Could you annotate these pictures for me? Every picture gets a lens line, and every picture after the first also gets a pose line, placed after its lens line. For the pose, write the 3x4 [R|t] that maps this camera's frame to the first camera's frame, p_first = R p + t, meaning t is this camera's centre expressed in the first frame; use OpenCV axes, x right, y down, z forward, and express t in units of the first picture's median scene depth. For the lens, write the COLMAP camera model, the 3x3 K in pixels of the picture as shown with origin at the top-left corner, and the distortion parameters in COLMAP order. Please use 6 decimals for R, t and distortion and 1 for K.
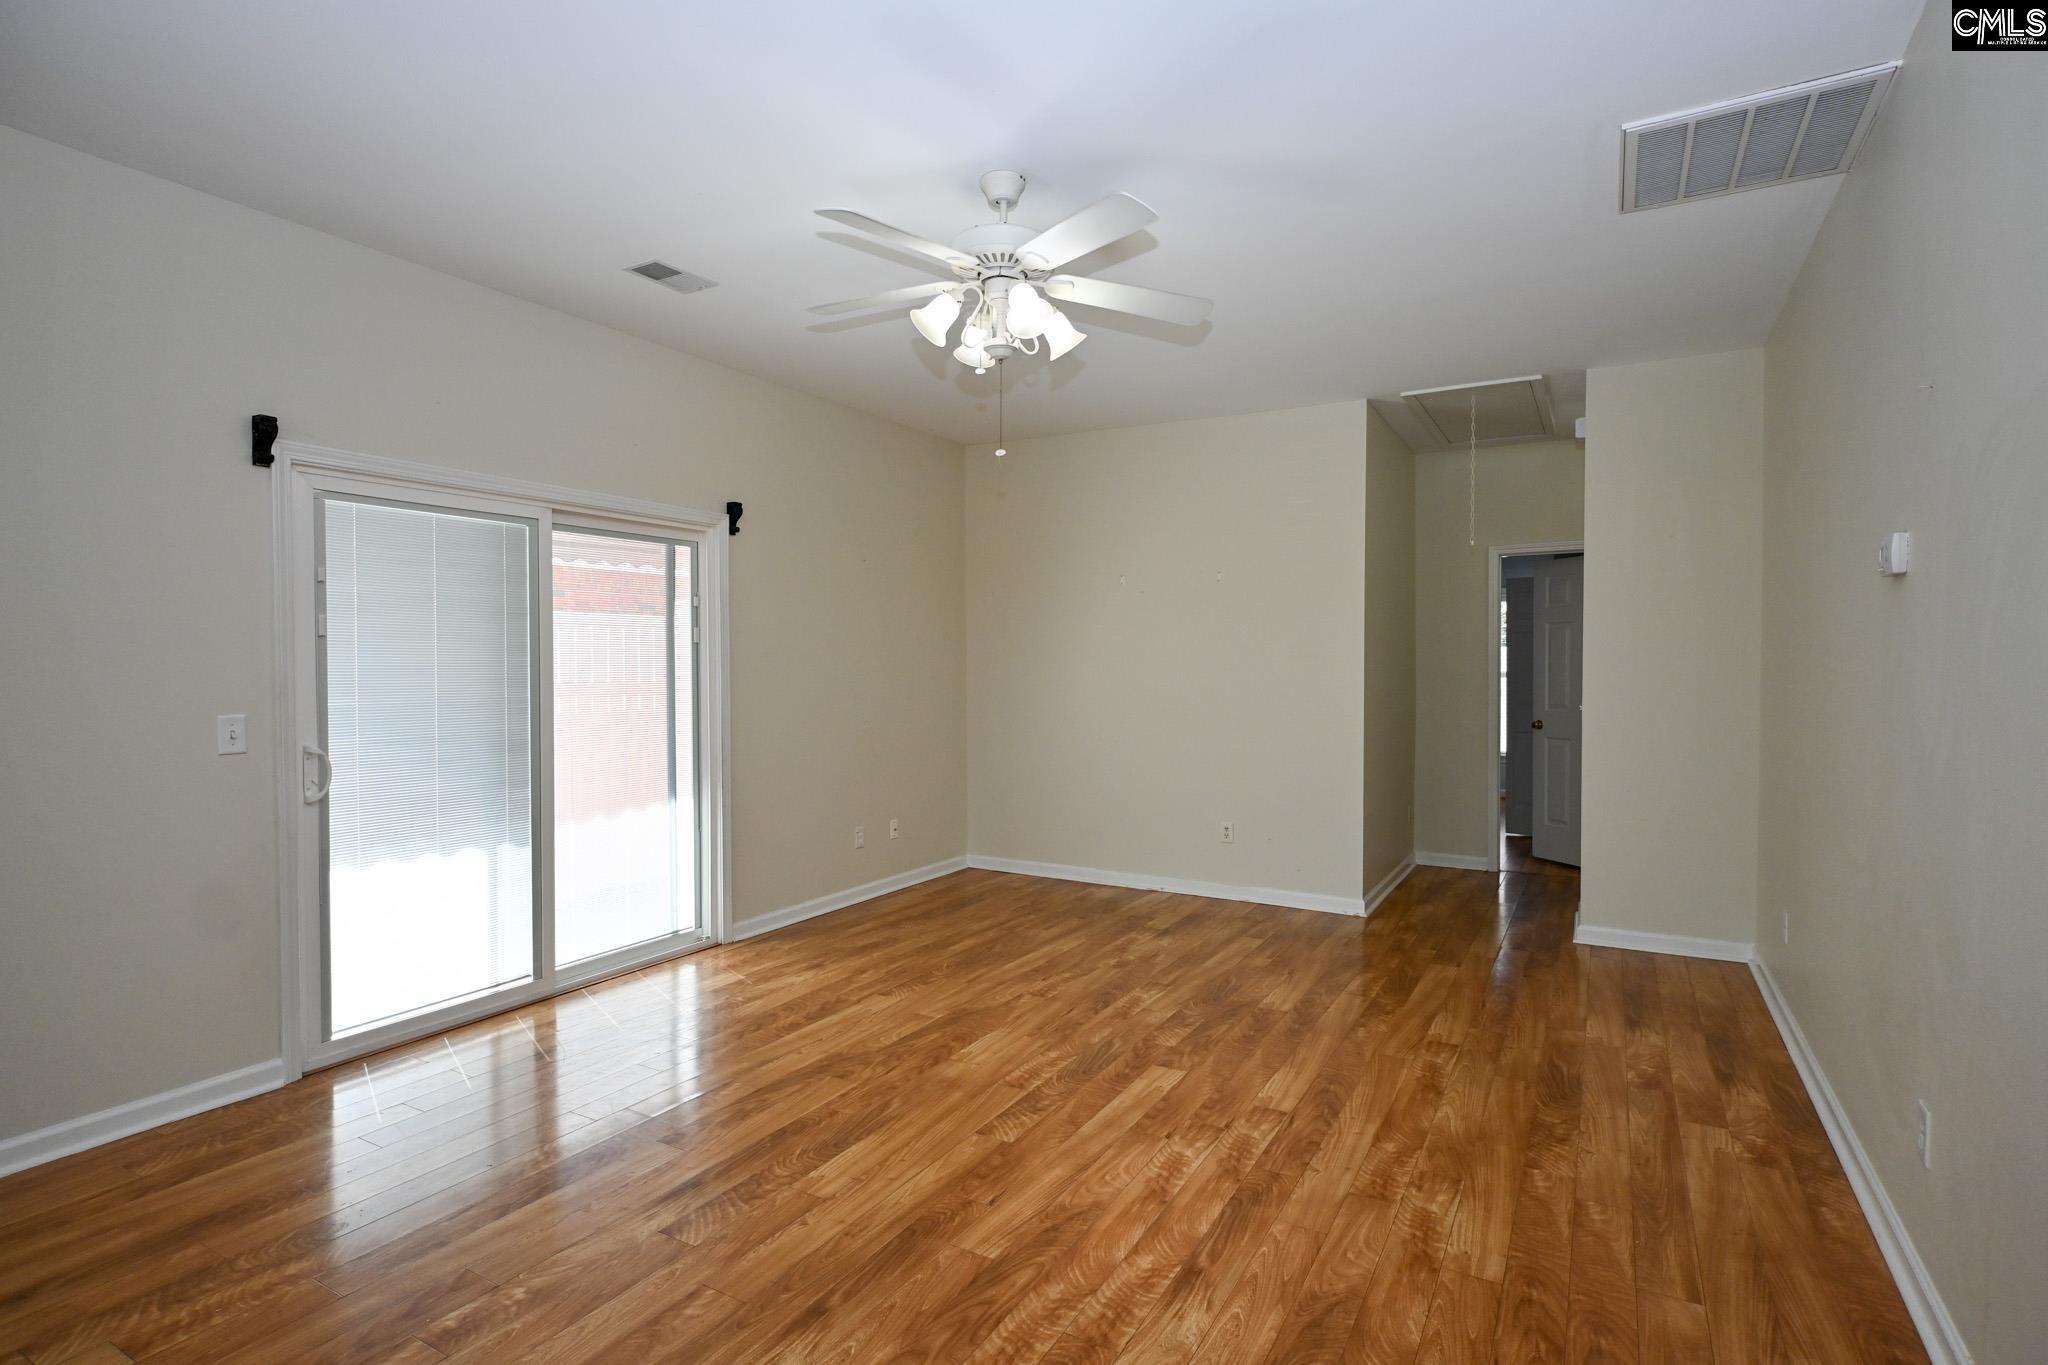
lens RADIAL K [[1044.2, 0, 1022.0], [0, 1044.2, 686.0], [0, 0, 1]] dist [-0.001065, 0.002626]
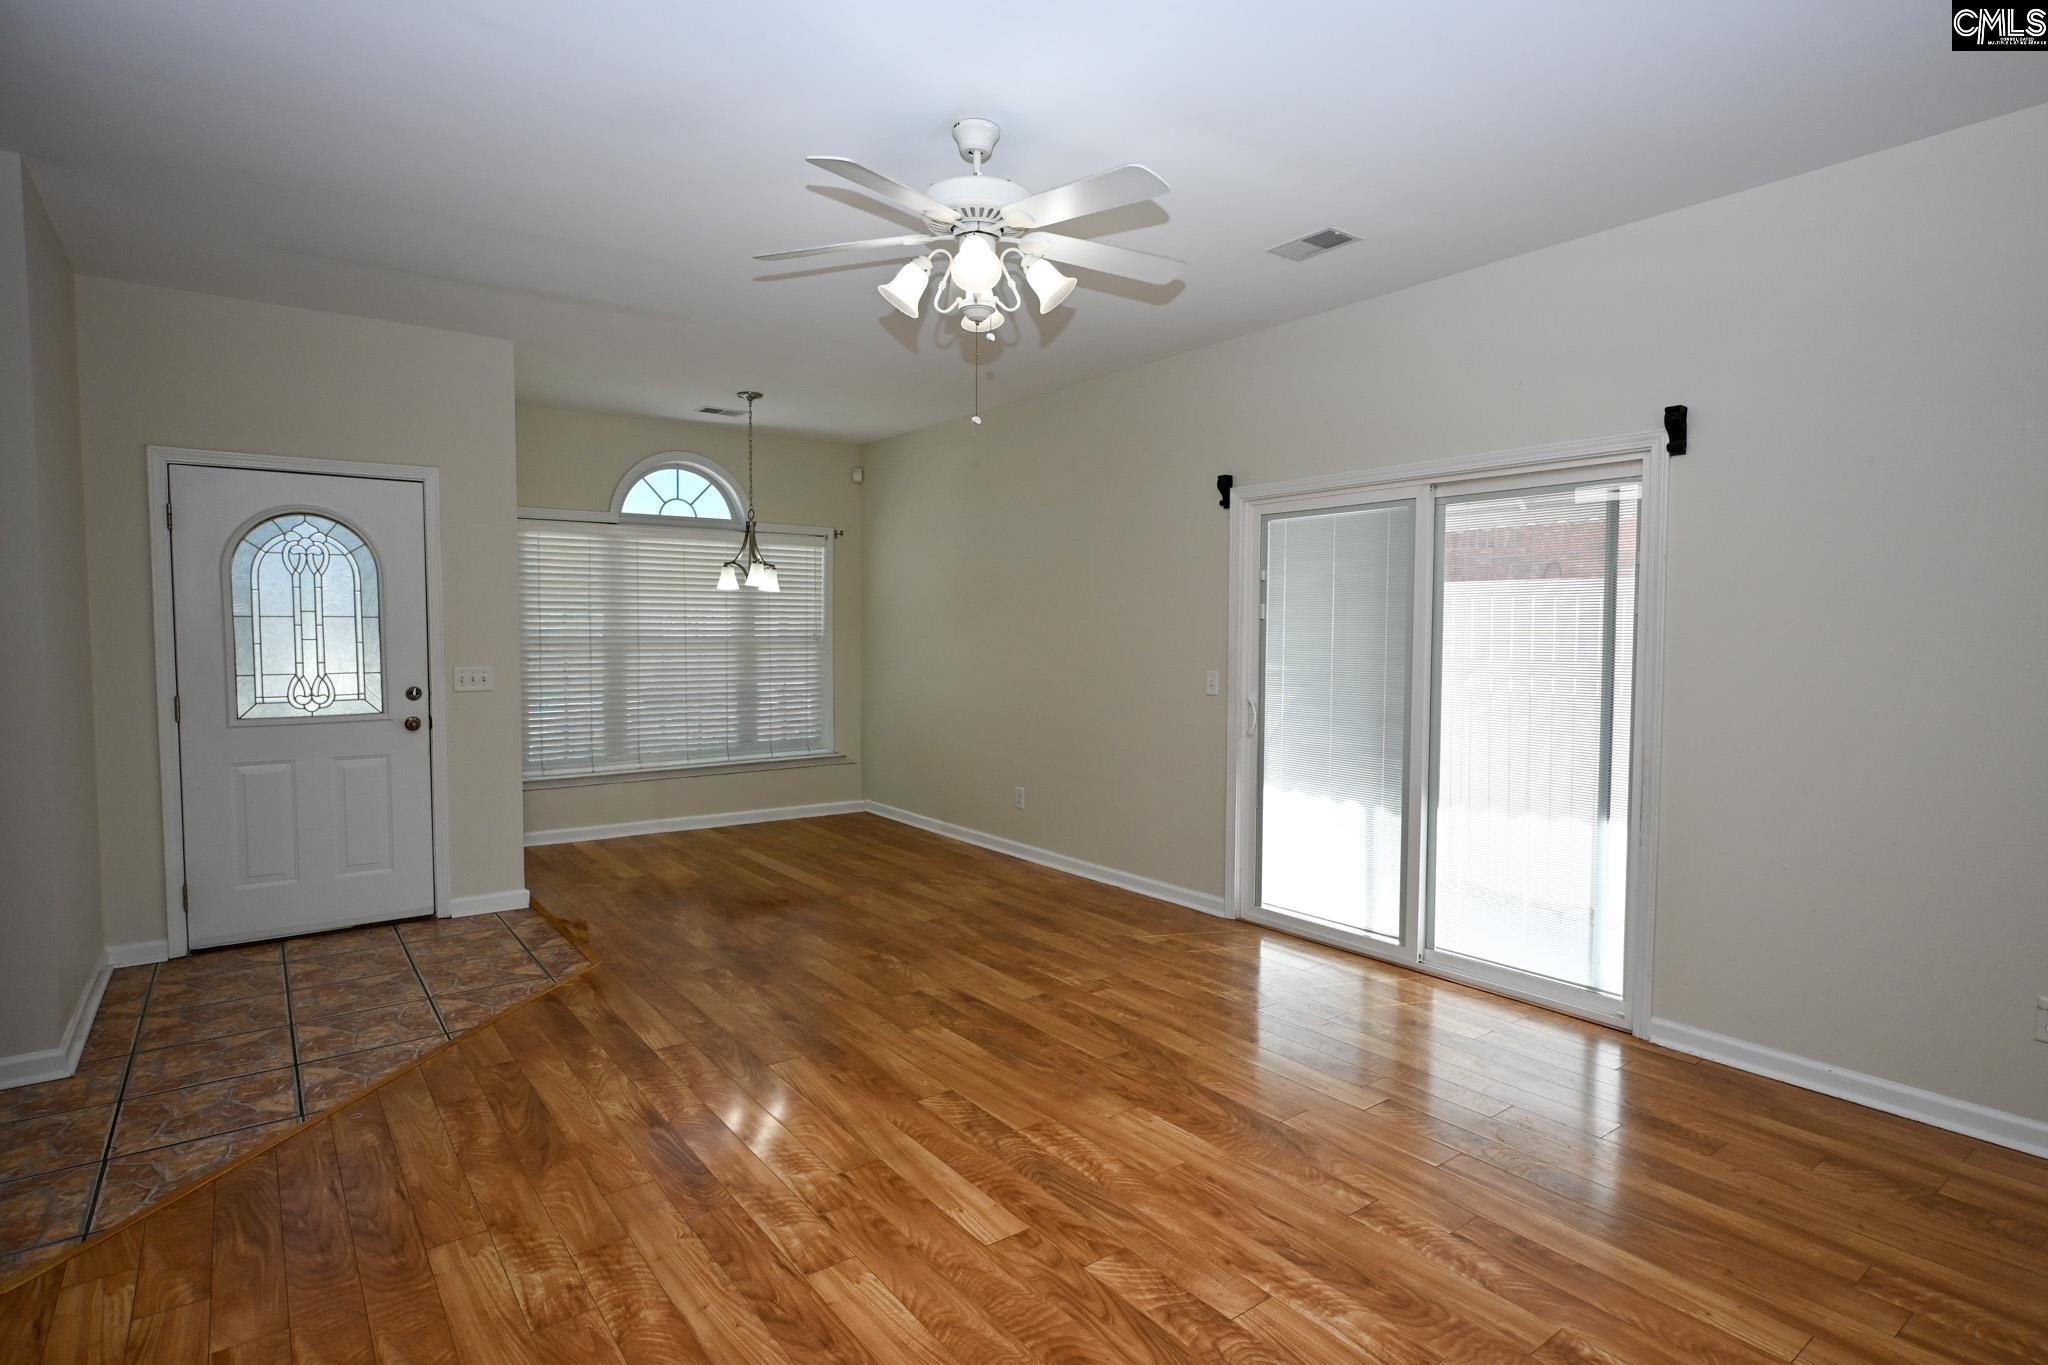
lens RADIAL K [[1044.2, 0, 1022.0], [0, 1044.2, 686.0], [0, 0, 1]] dist [-0.001065, 0.002626]
pose [[-0.402361, 0.046695, -0.914290, 0.830912], [-0.021876, 0.997923, 0.060593, -0.040931], [0.915220, 0.044381, -0.400503, 1.404814]]
